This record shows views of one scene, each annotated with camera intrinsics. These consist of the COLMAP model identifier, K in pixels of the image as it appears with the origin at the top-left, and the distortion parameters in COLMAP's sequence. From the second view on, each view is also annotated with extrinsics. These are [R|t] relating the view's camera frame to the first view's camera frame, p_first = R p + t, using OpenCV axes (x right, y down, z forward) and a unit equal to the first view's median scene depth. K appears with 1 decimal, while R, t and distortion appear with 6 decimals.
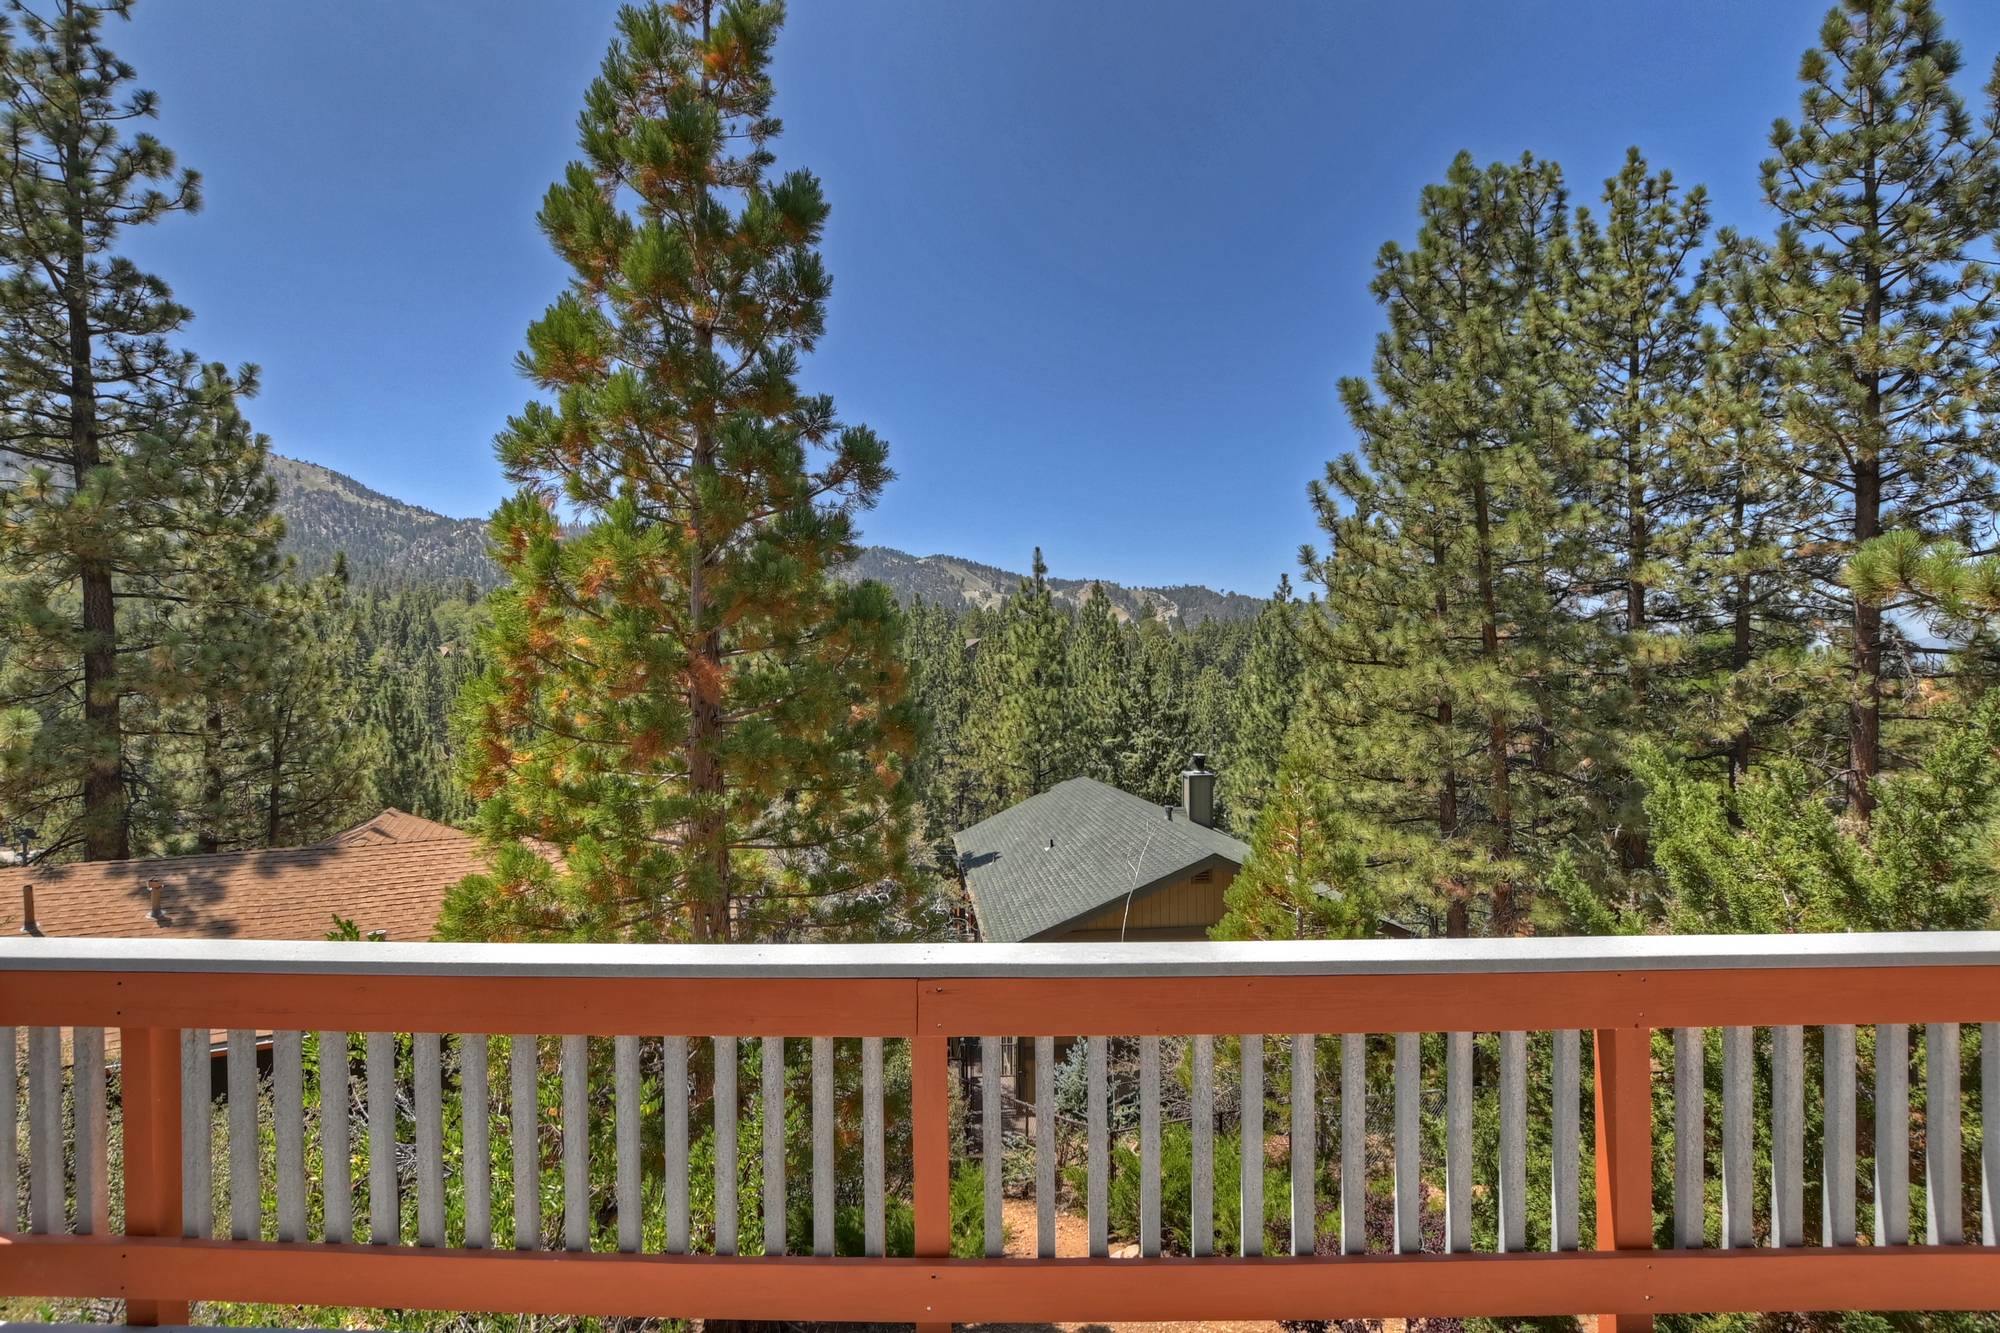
lens RADIAL K [[889.8, 0, 997.4], [0, 889.8, 669.2], [0, 0, 1]] dist [-0.040897, 0.009512]
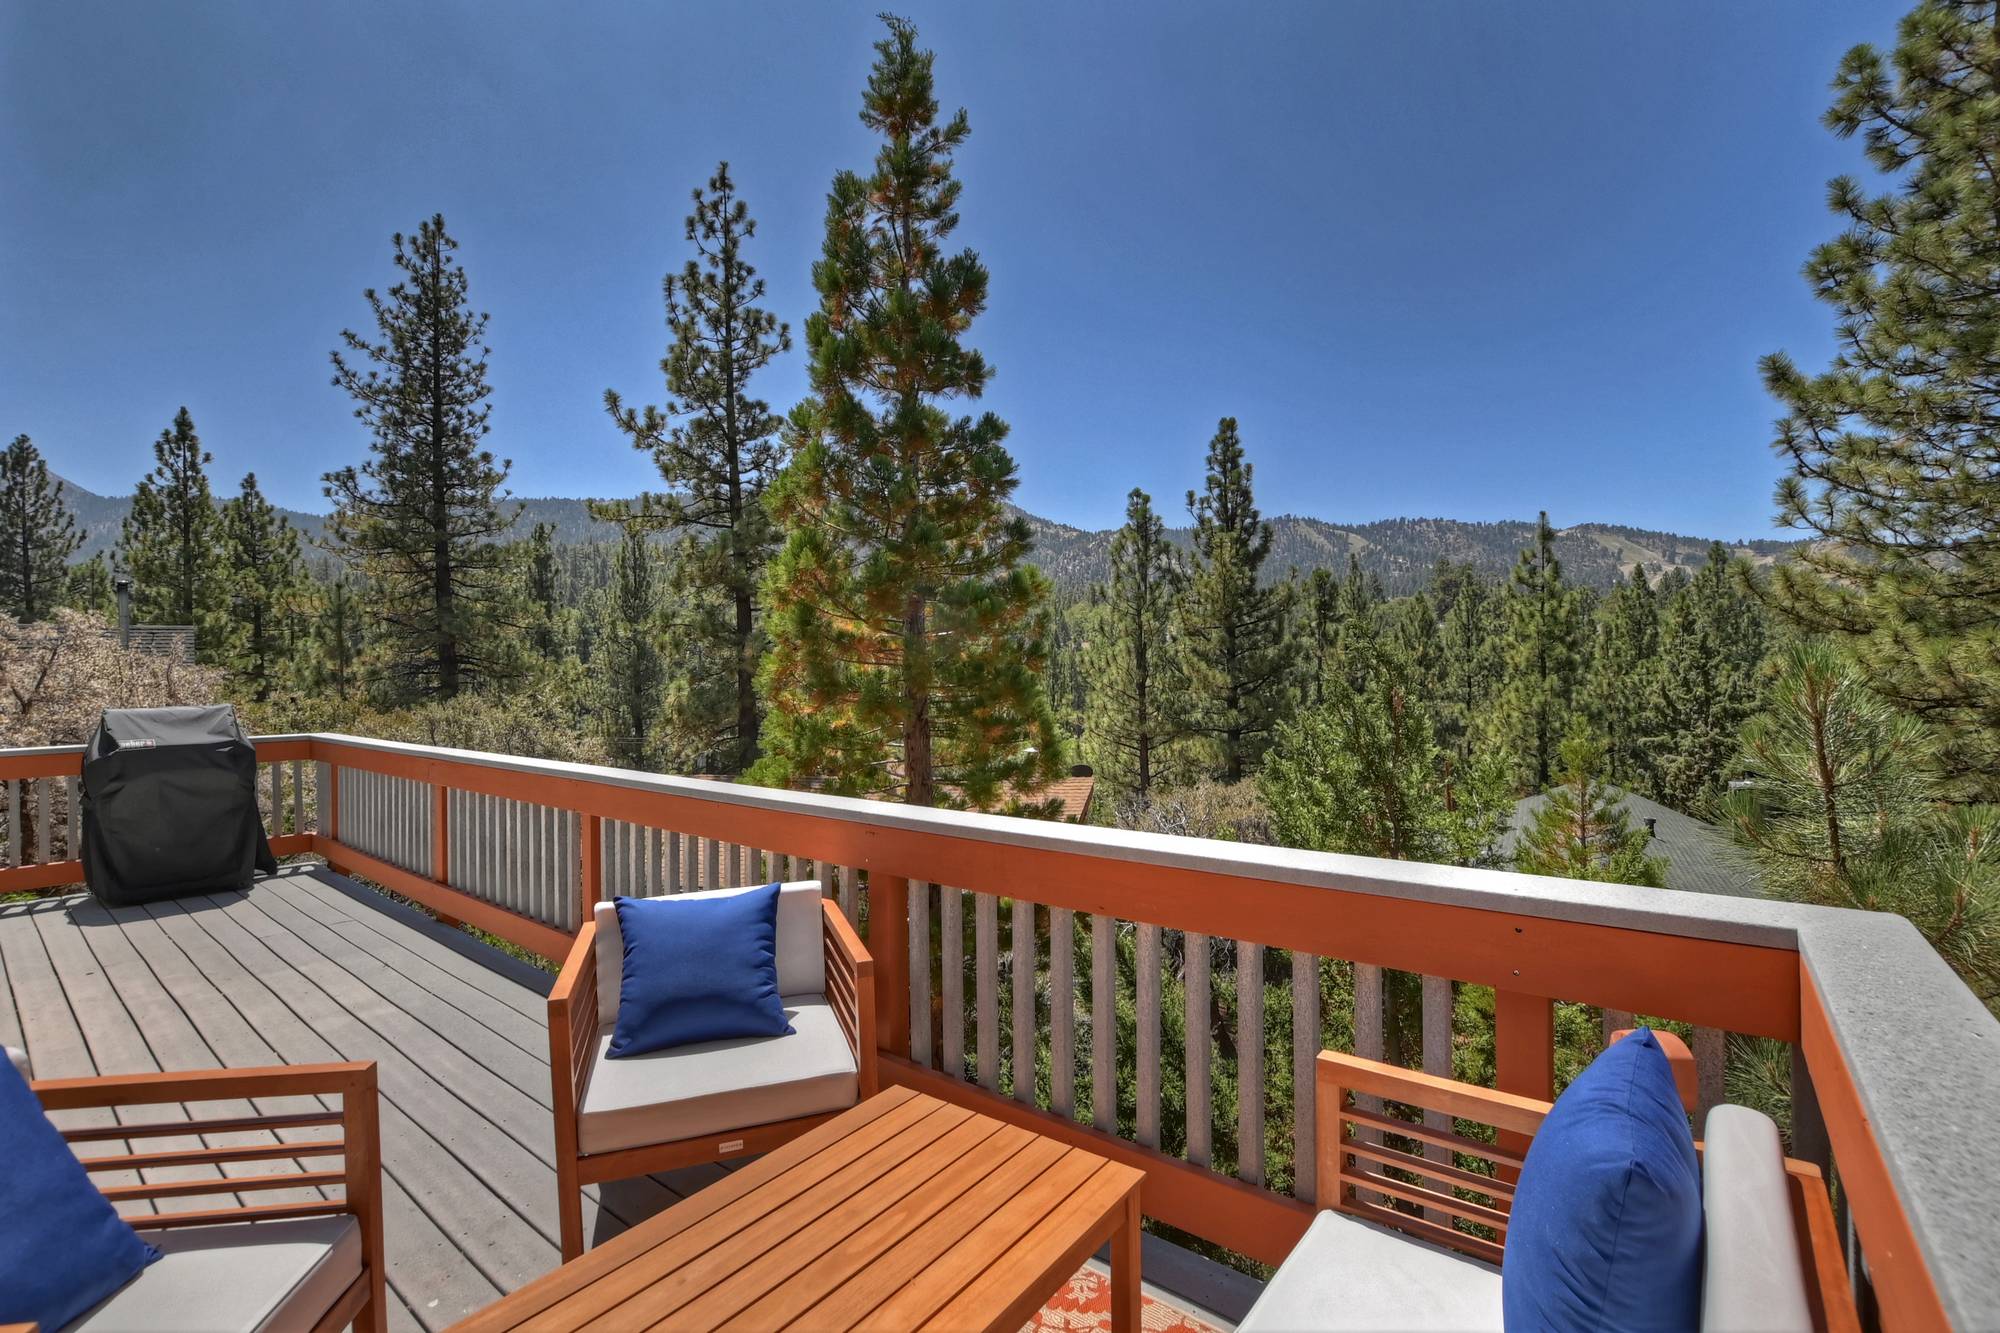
lens RADIAL K [[887.1, 0, 1002.1], [0, 887.1, 666.2], [0, 0, 1]] dist [-0.037109, 0.007192]
pose [[0.792274, -0.003397, -0.610156, 0.305071], [0.007083, 0.999968, 0.003629, 0.013003], [0.610124, -0.007197, 0.792273, 0.012697]]
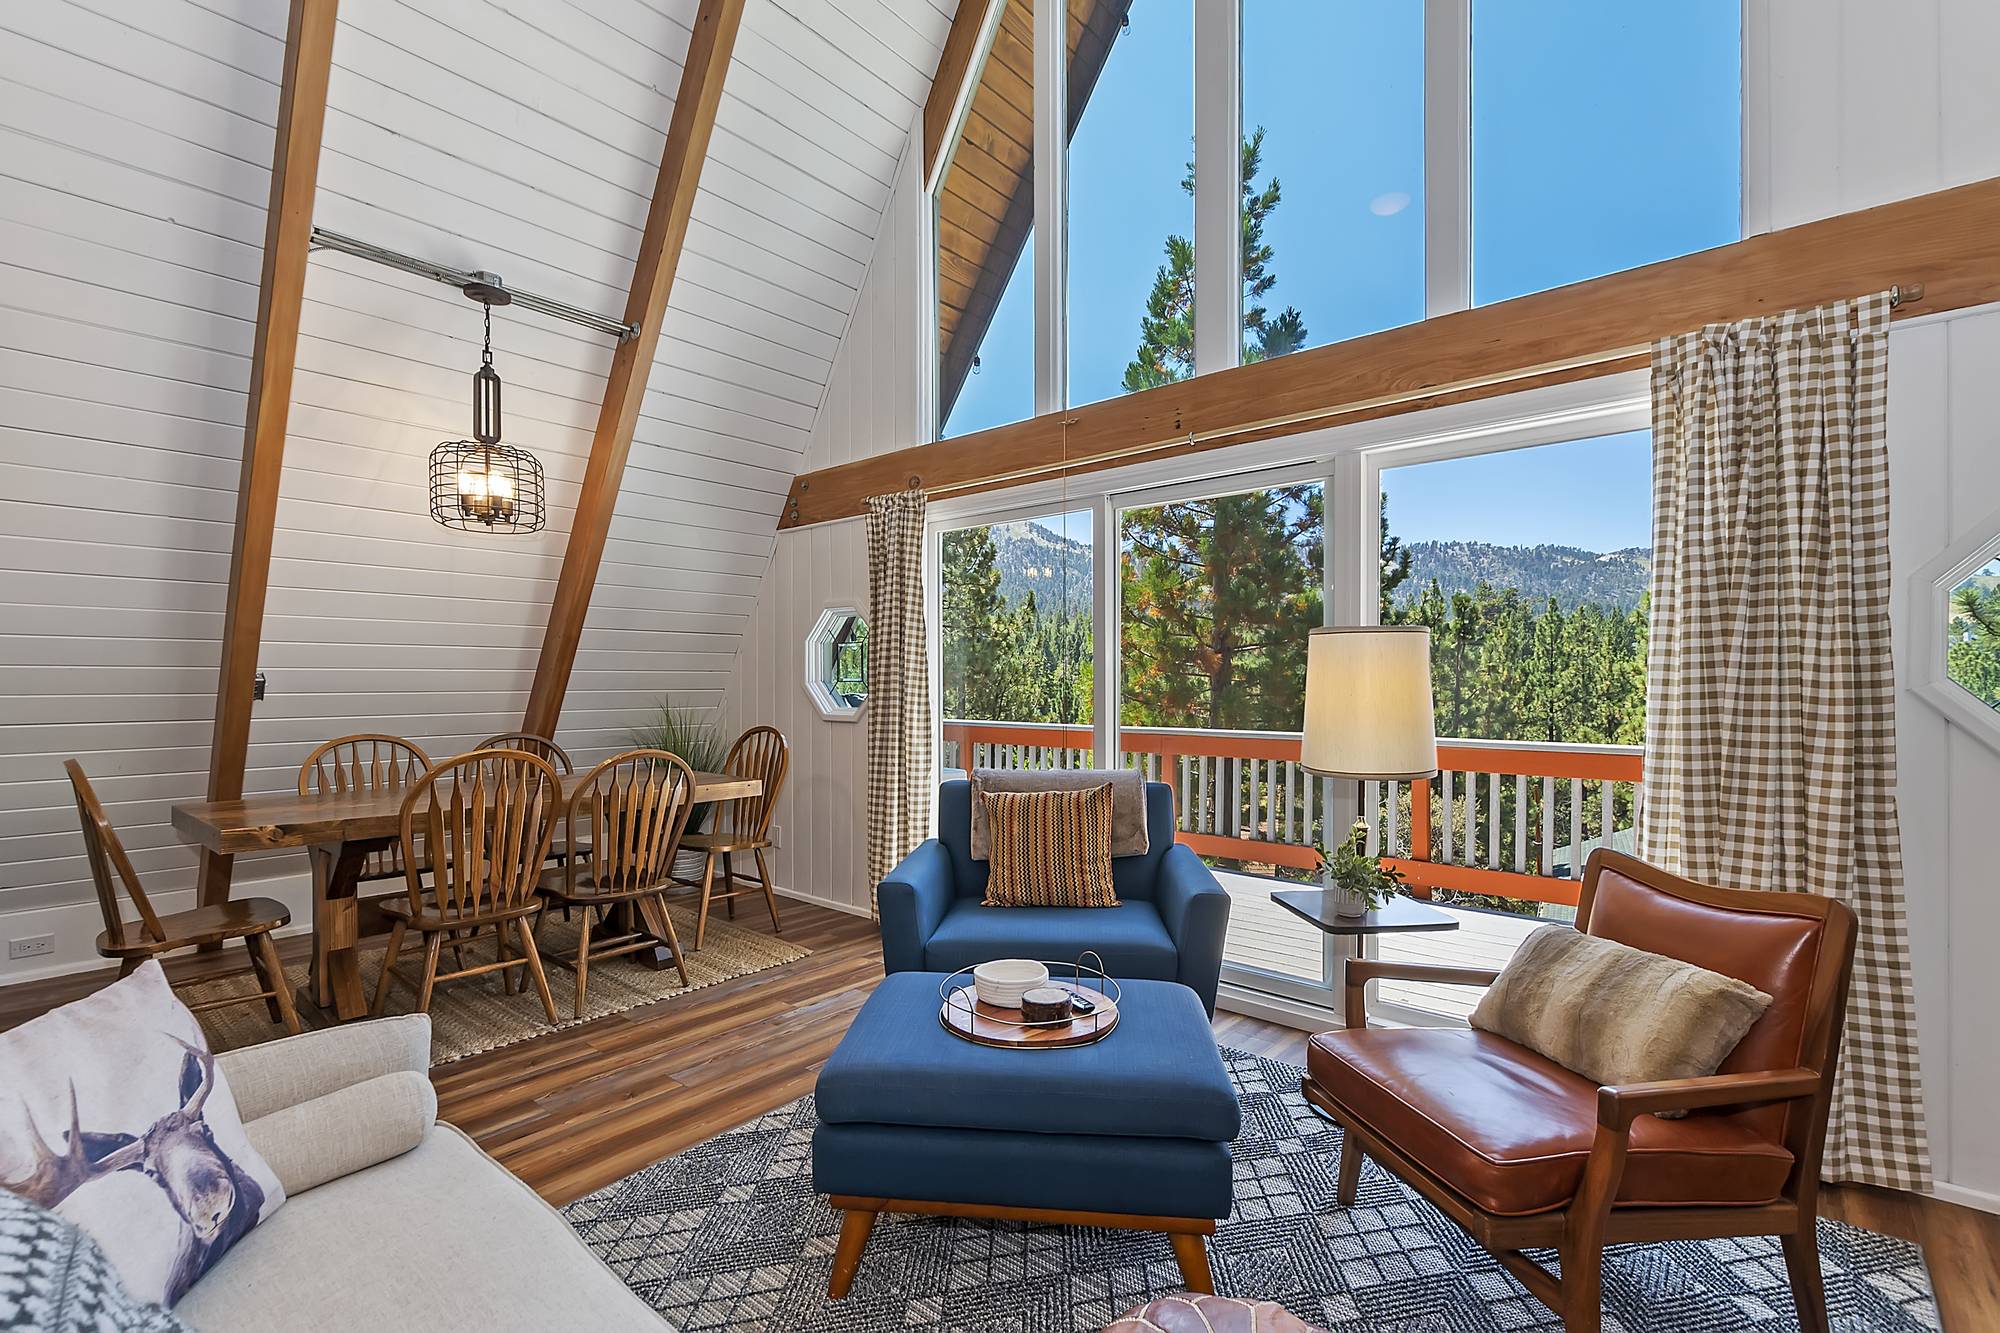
lens RADIAL K [[878.2, 0, 997.9], [0, 878.2, 682.9], [0, 0, 1]] dist [0.008299, -0.004988]
pose [[0.772722, 0.009172, -0.634678, 0.168789], [-0.010388, 0.999944, 0.001804, 0.020791], [0.634659, 0.005199, 0.772775, -0.206707]]
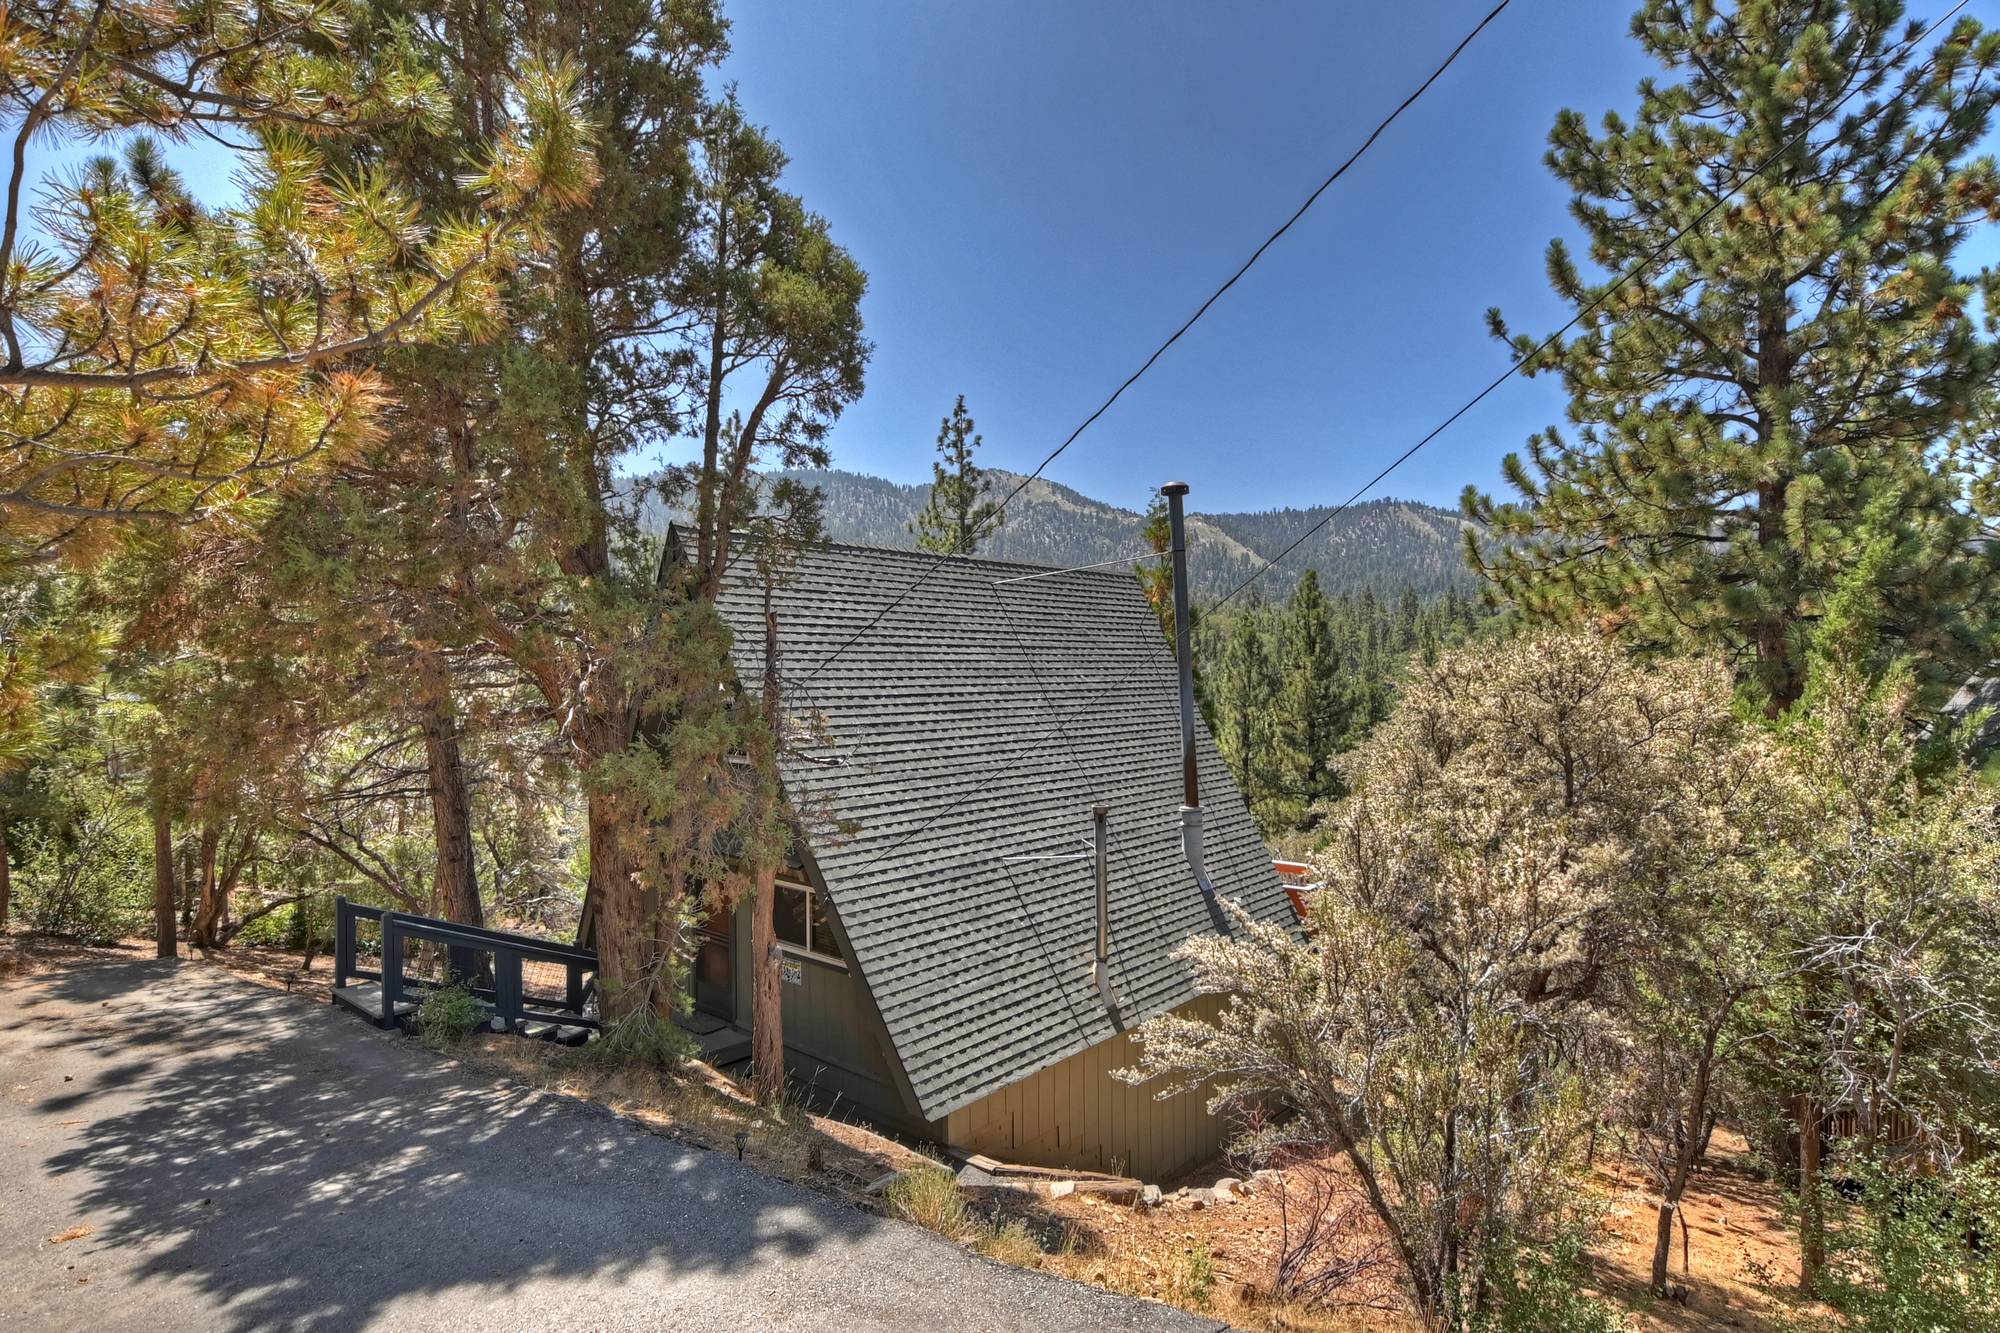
lens RADIAL K [[1032.8, 0, 1001.2], [0, 1032.8, 676.0], [0, 0, 1]] dist [-0.022033, 0.001826]
pose [[0.763637, 0.008970, -0.645584, 0.760344], [-0.005719, 0.999958, 0.007129, -0.186801], [0.645621, -0.001752, 0.763656, -1.015993]]
